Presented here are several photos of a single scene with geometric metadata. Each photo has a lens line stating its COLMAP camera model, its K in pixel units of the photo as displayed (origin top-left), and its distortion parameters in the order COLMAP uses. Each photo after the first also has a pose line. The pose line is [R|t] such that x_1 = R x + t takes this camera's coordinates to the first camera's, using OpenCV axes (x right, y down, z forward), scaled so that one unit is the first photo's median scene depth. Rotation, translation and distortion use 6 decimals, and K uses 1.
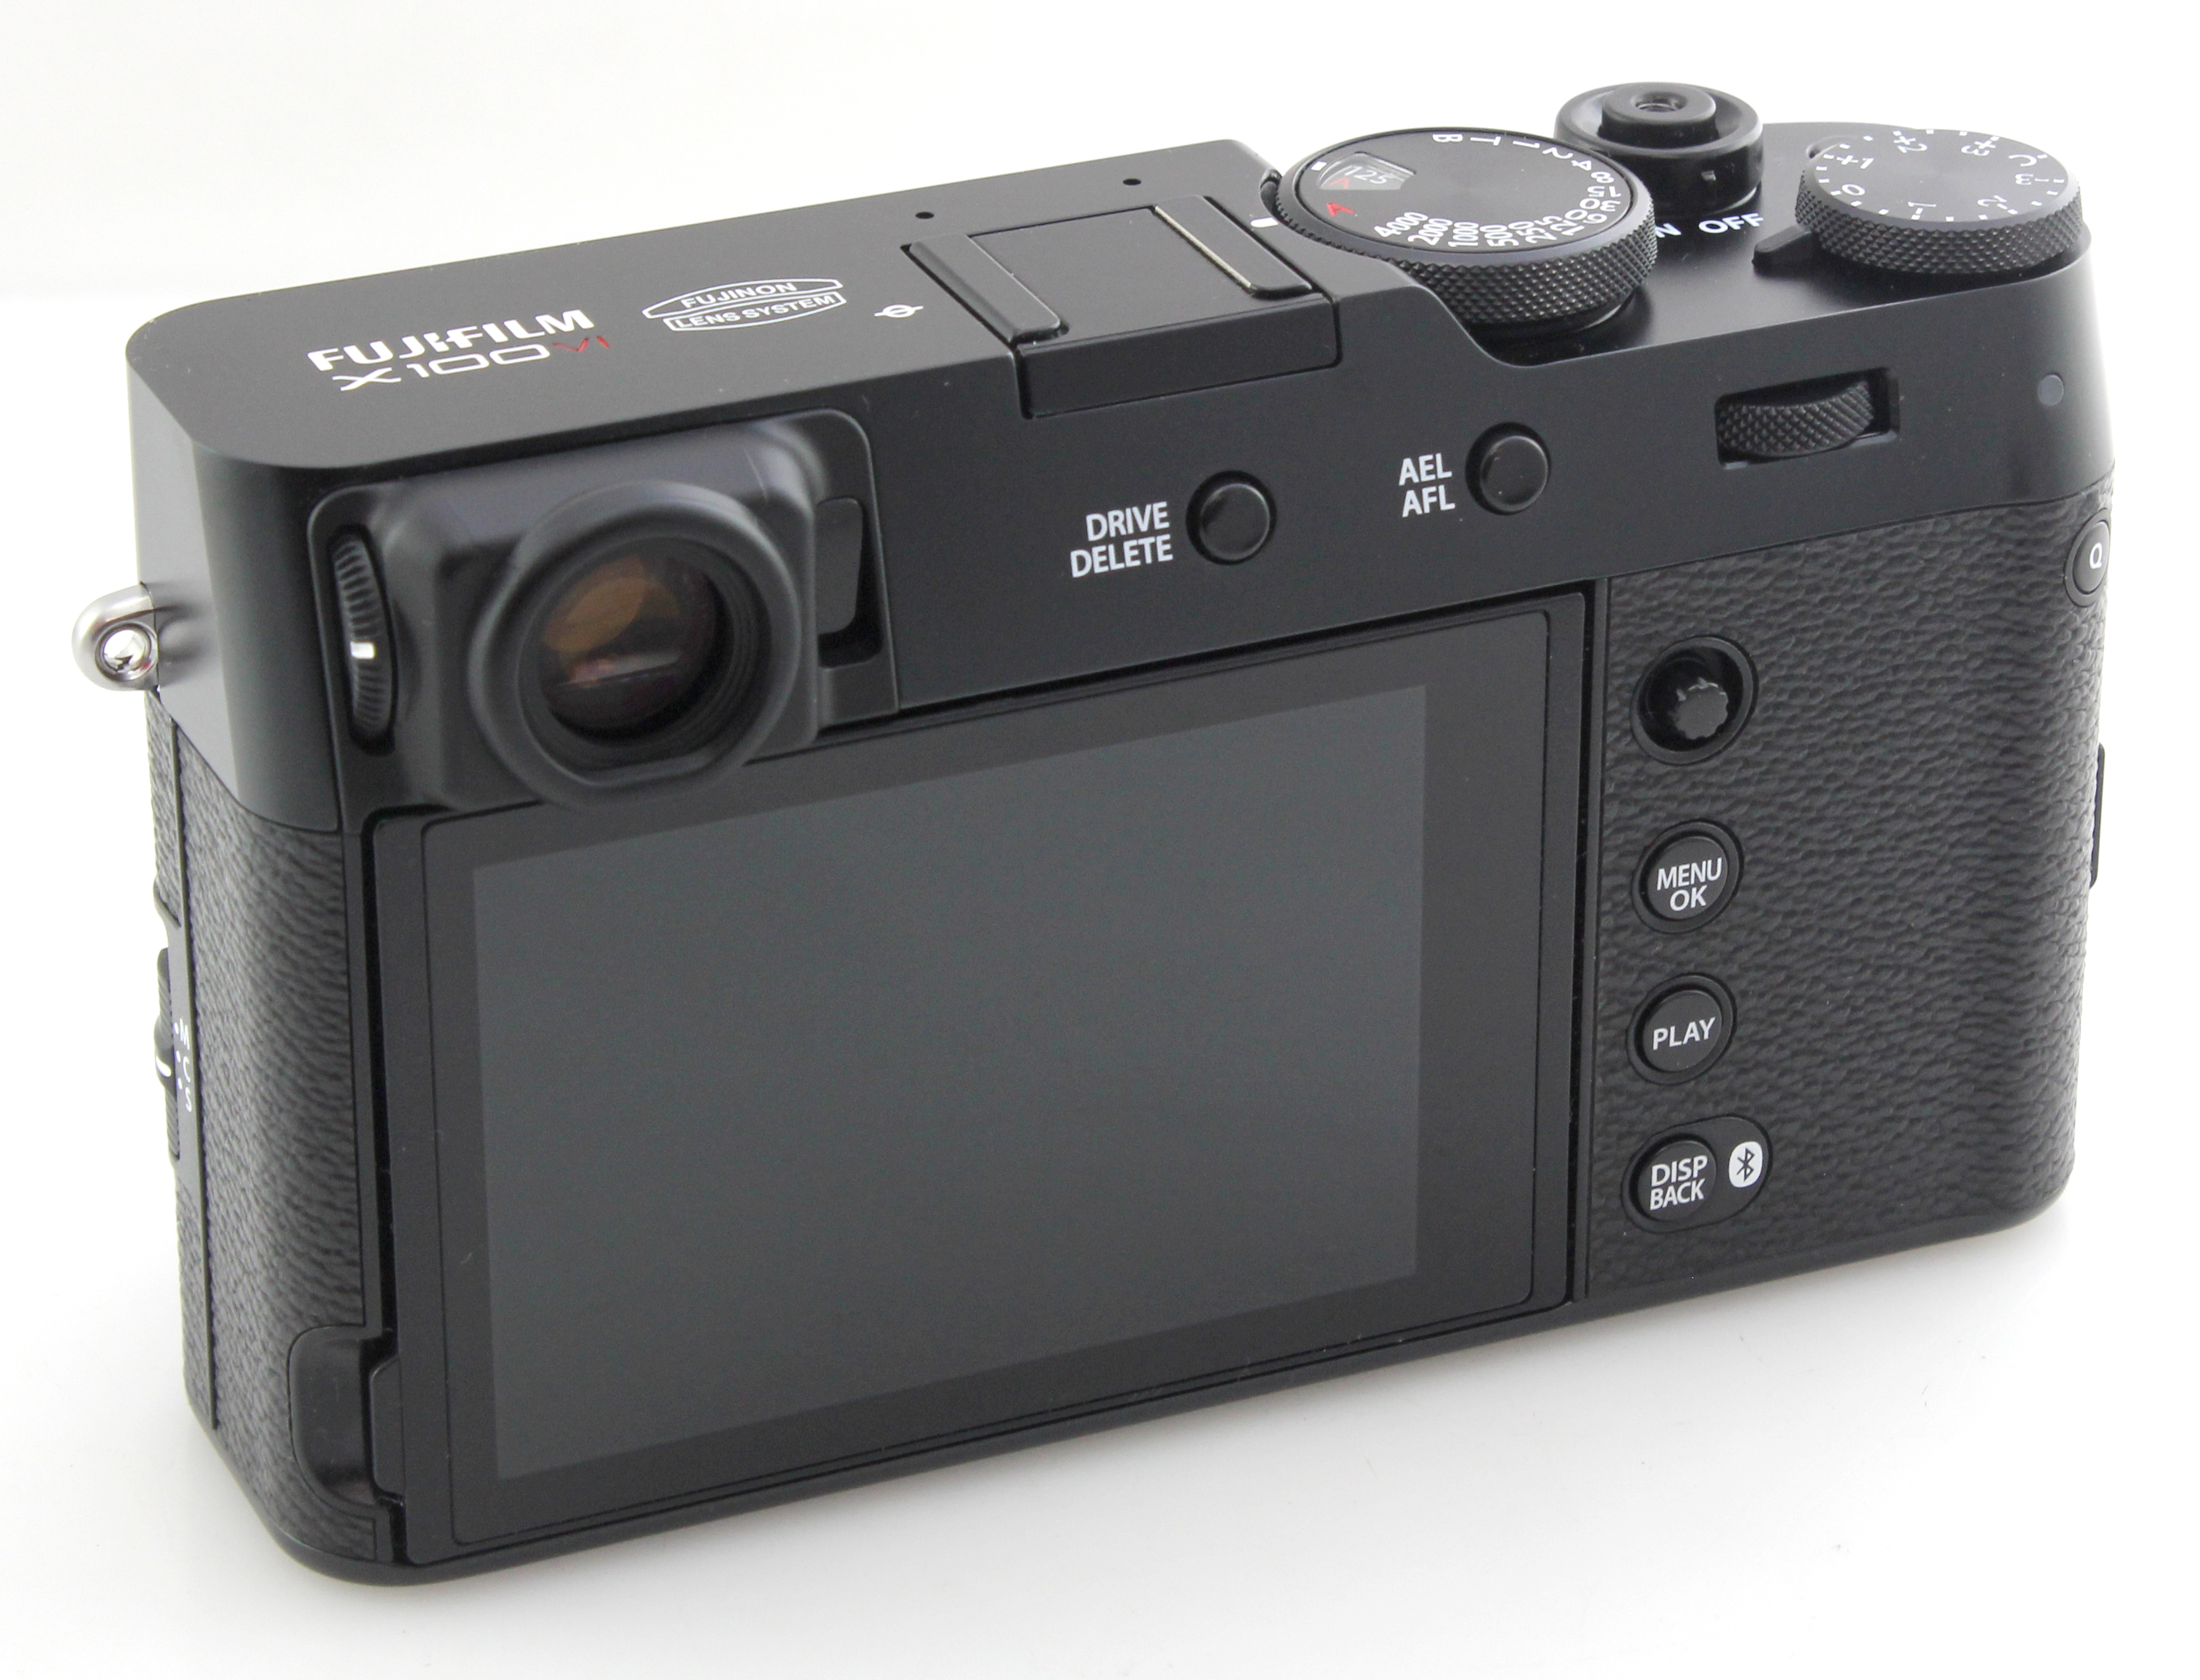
lens RADIAL K [[7508.7, 0, 1099.8], [0, 7508.7, 839.4], [0, 0, 1]] dist [0.121177, 0.000000]
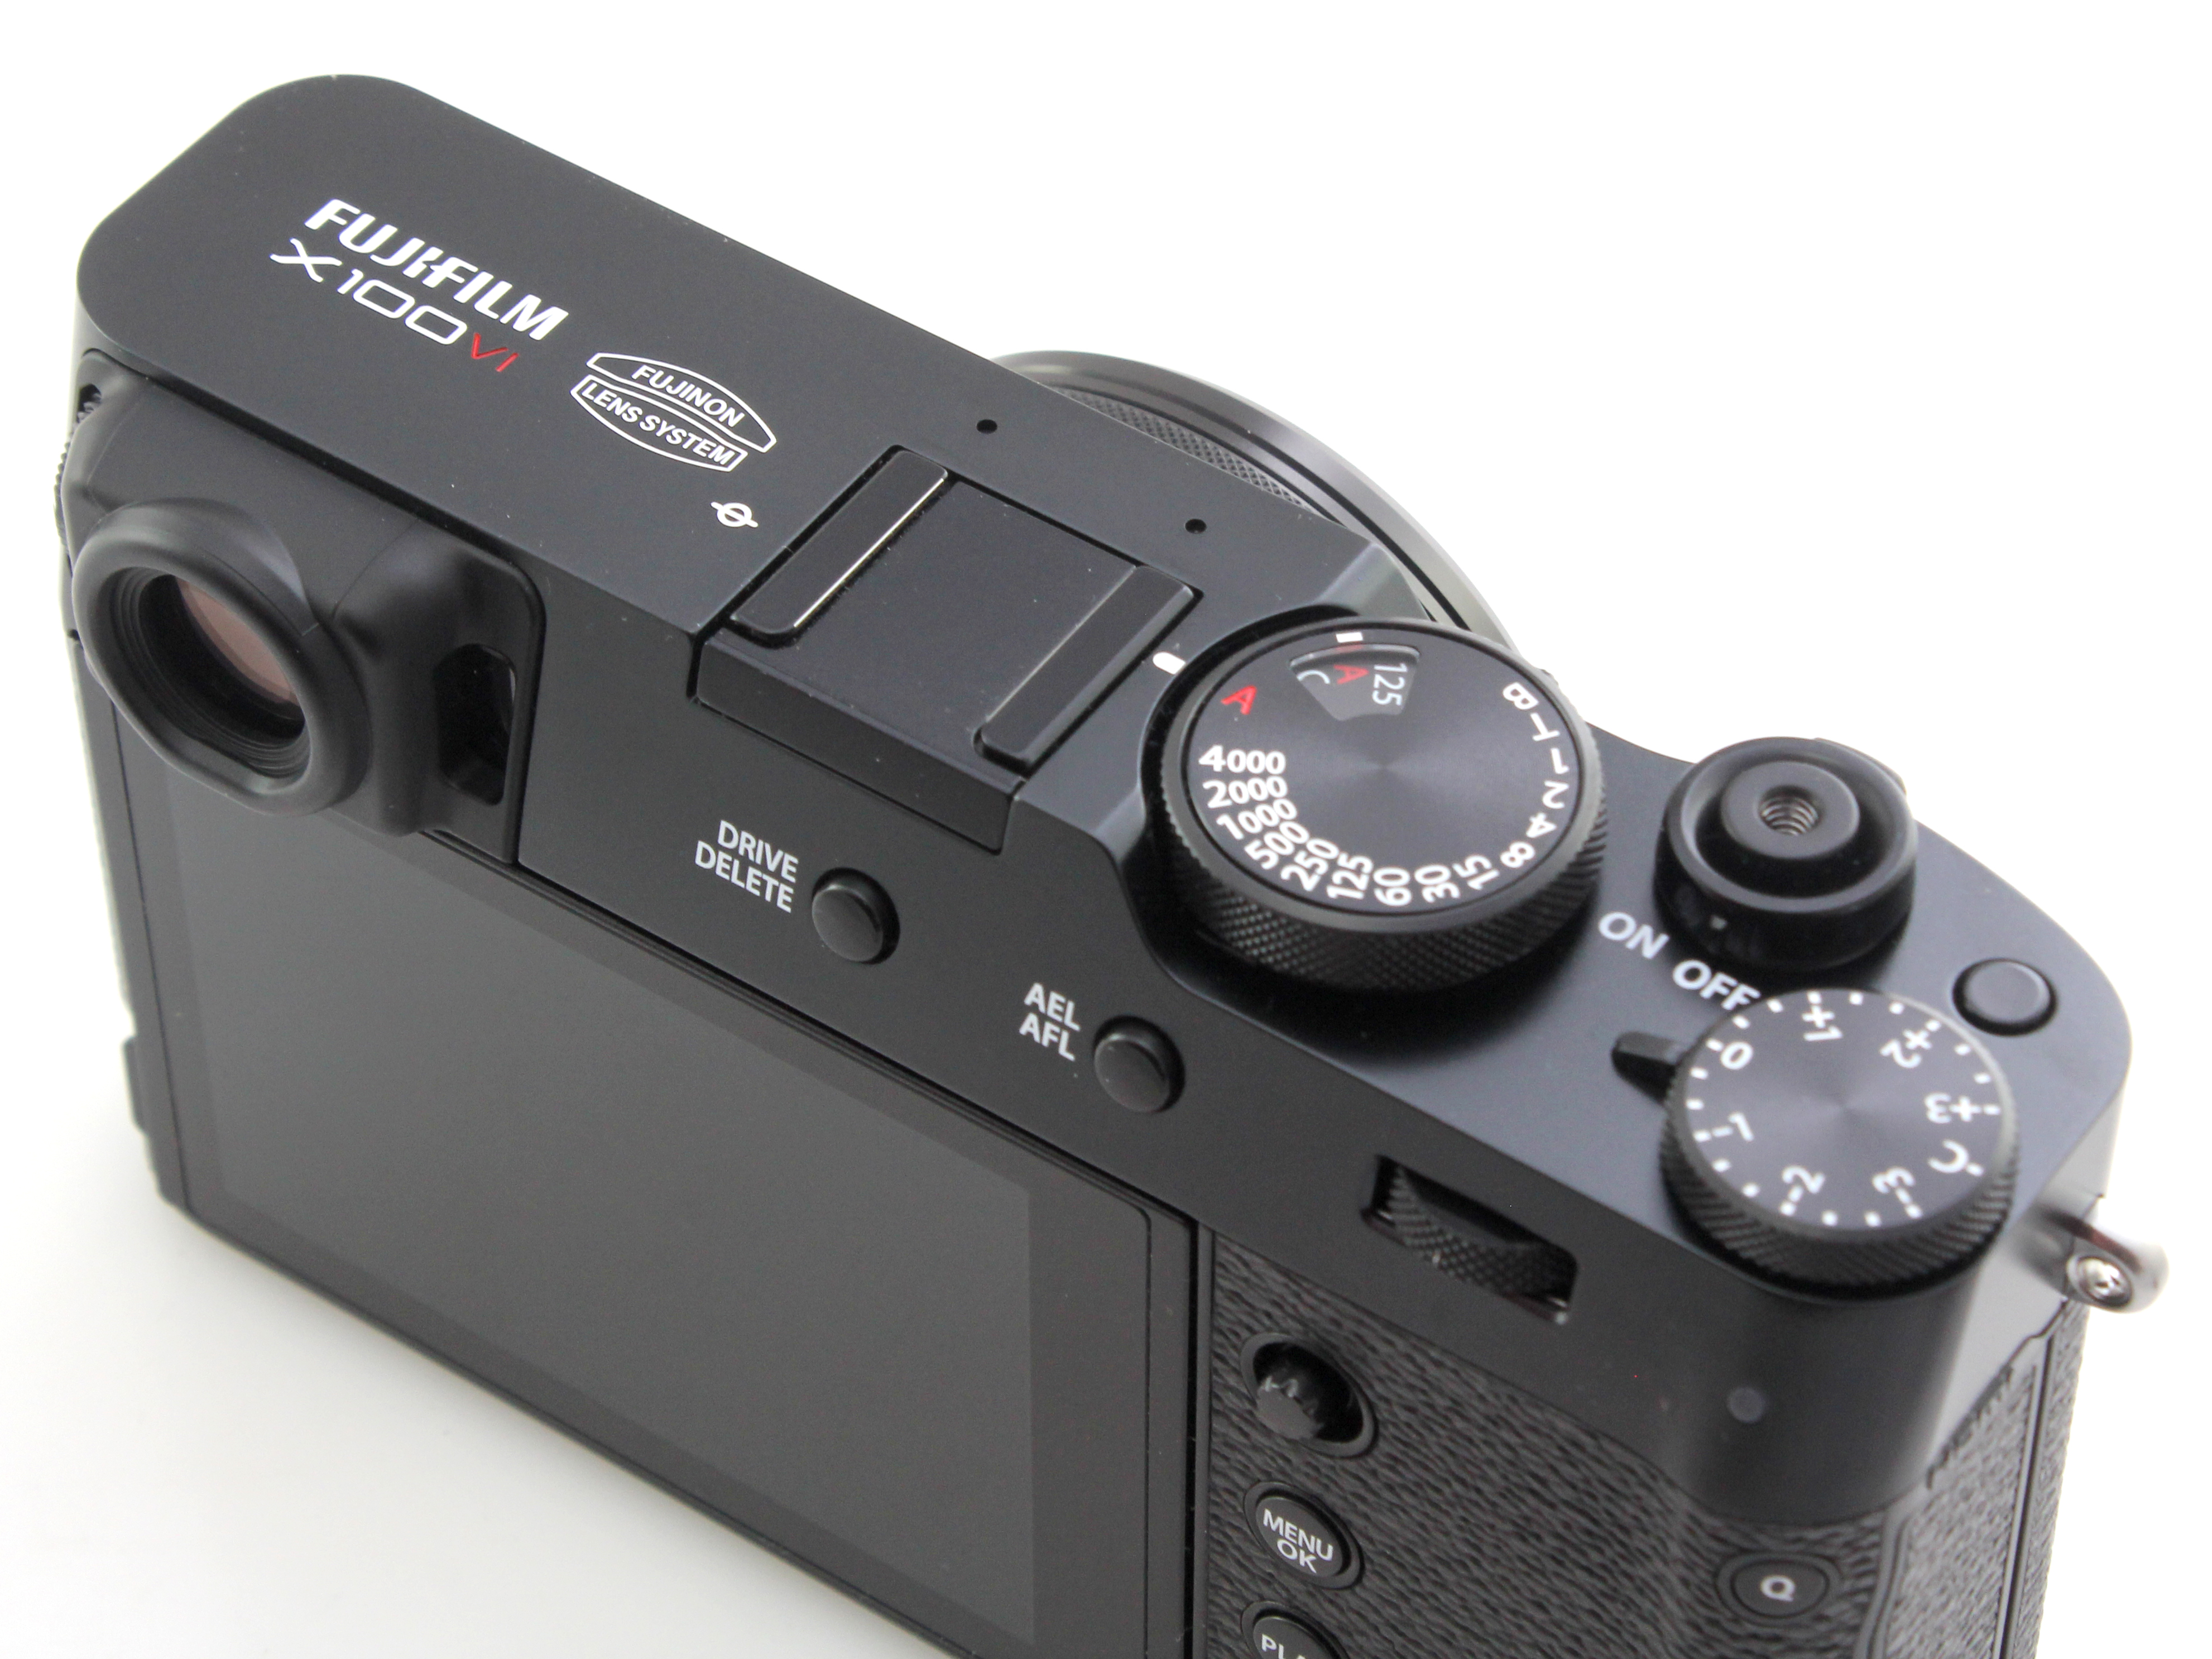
lens RADIAL K [[6443.4, 0, 1095.7], [0, 6443.4, 807.6], [0, 0, 1]] dist [0.113672, 0.000000]
pose [[0.523211, 0.616904, -0.587945, 0.480224], [-0.378850, 0.786365, 0.487958, -0.442315], [0.763363, -0.032563, 0.645149, 0.526317]]
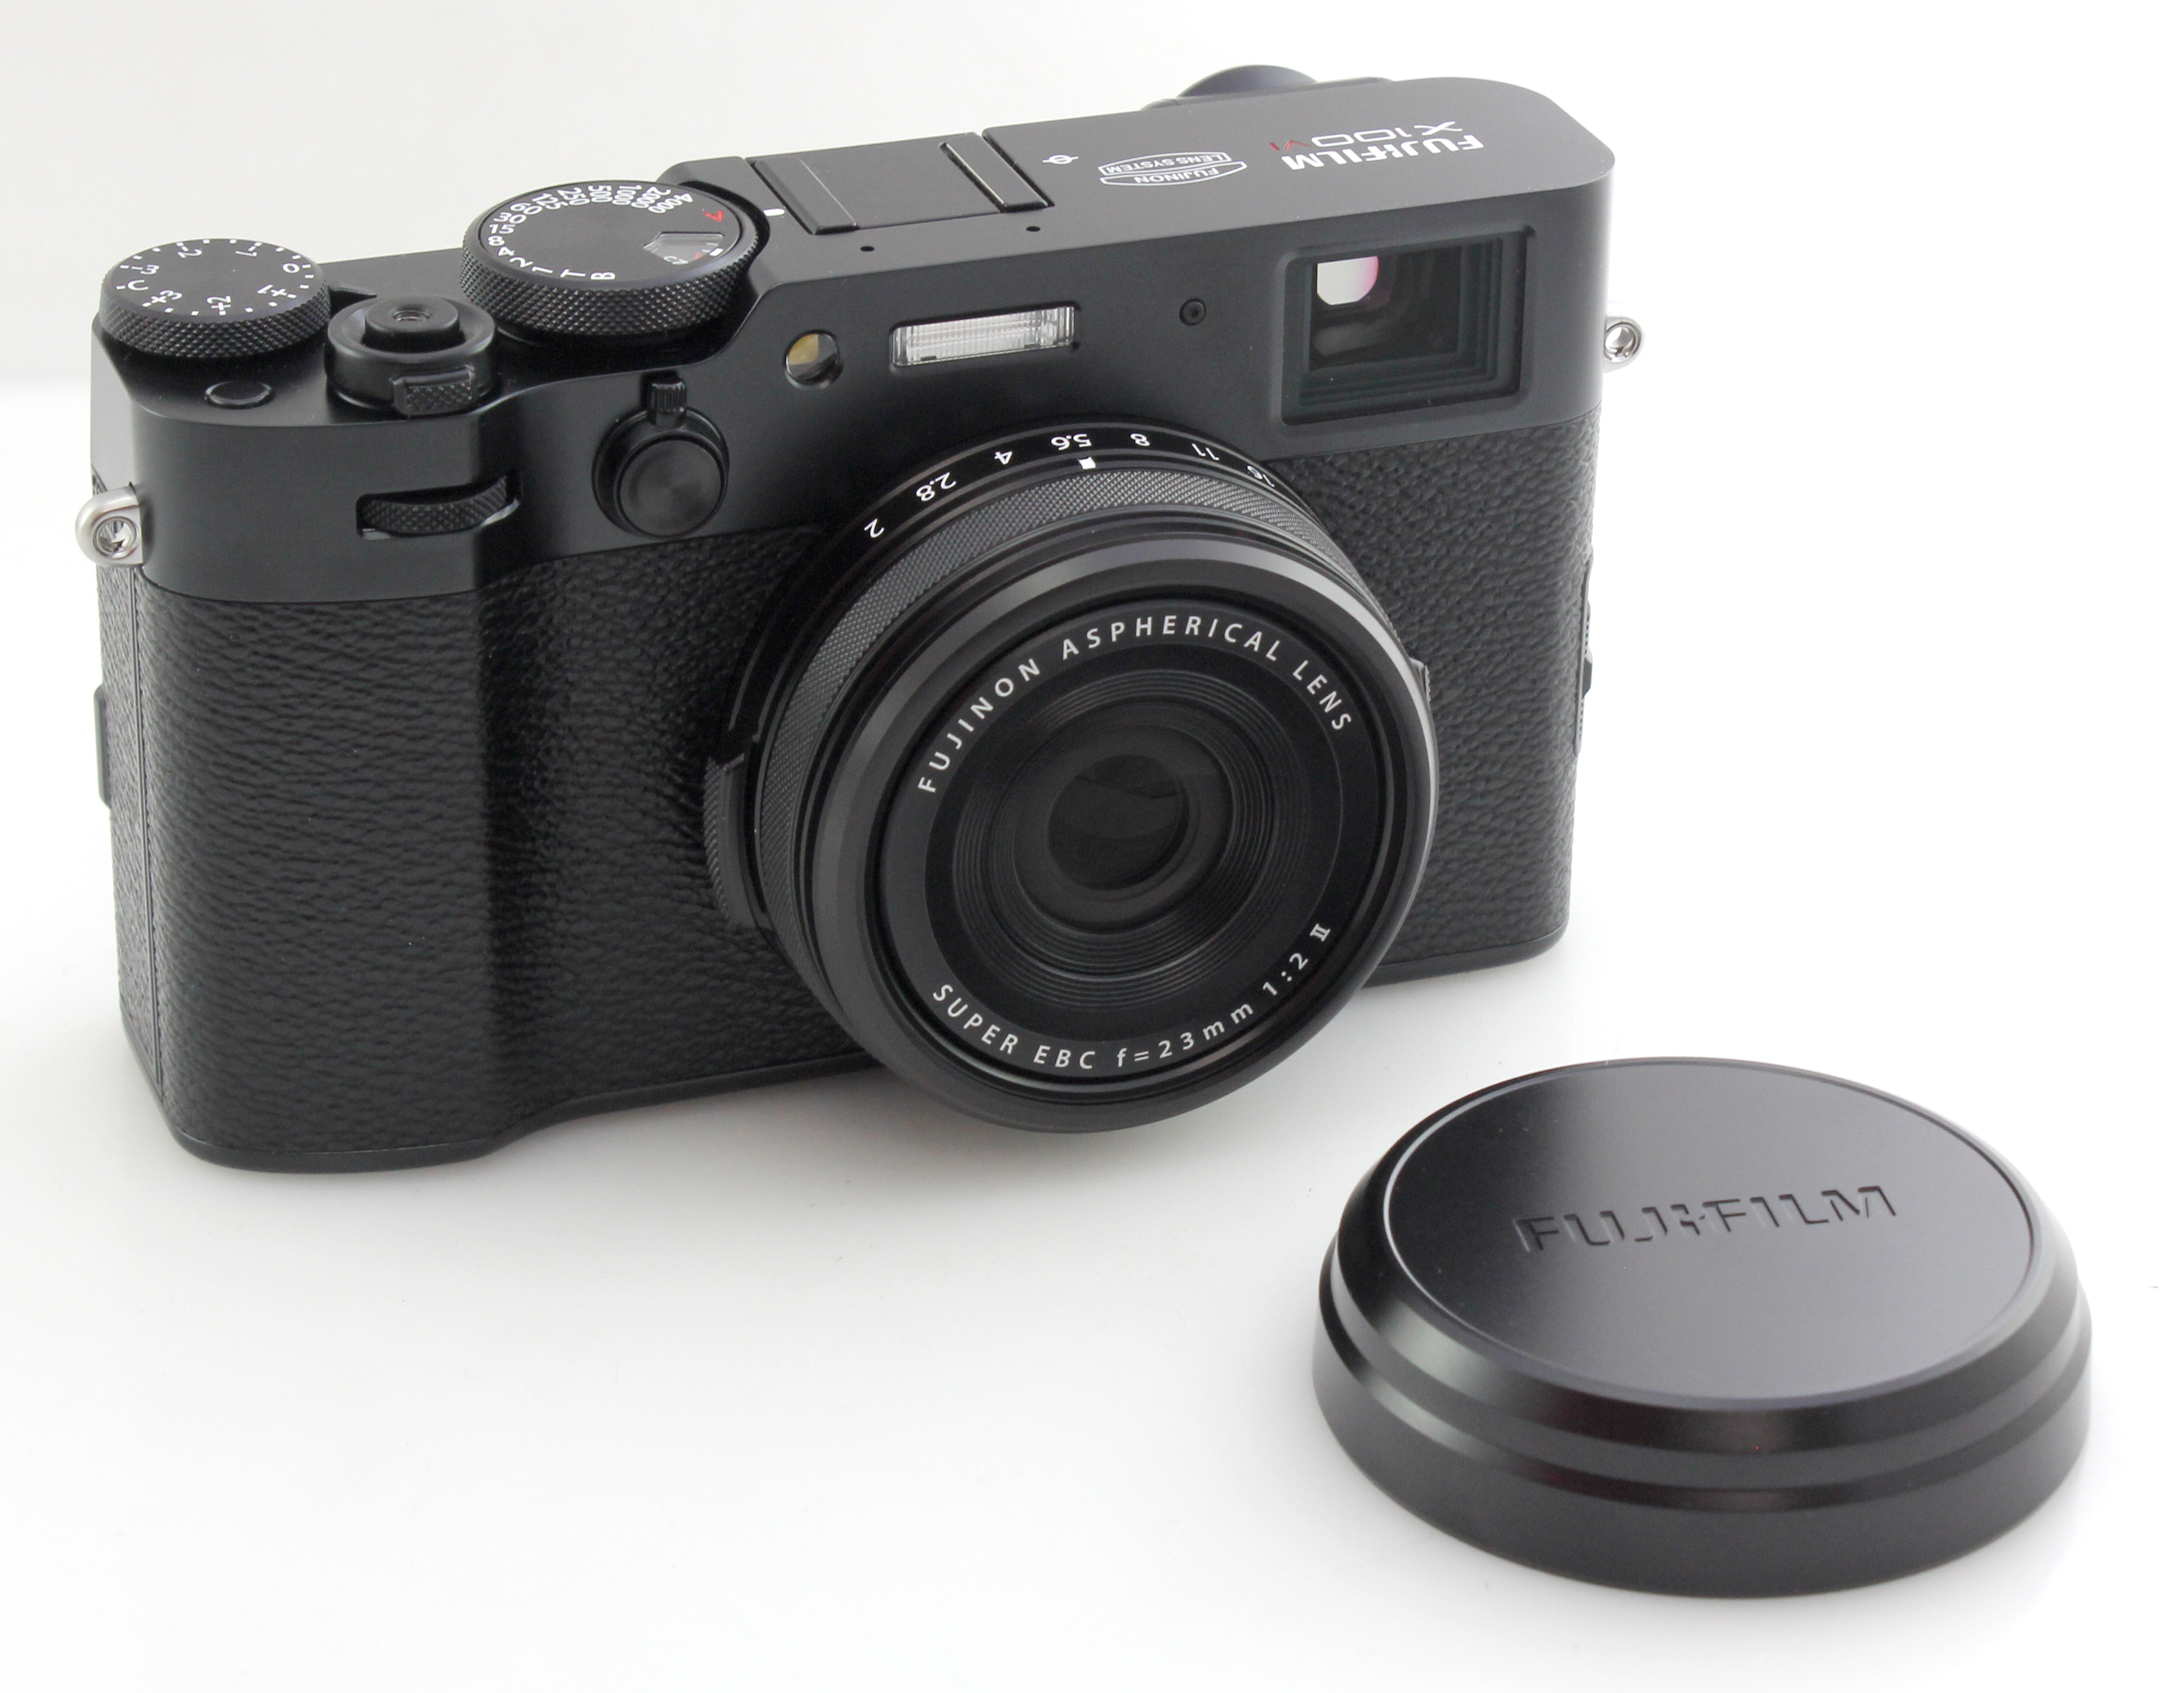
lens RADIAL K [[6419.5, 0, 1086.6], [0, 6419.5, 843.8], [0, 0, 1]] dist [0.095047, 0.000000]
pose [[-0.997978, -0.046610, 0.043212, -0.088117], [0.007368, 0.590449, 0.807041, -0.944649], [-0.063131, 0.805728, -0.588912, 1.793207]]
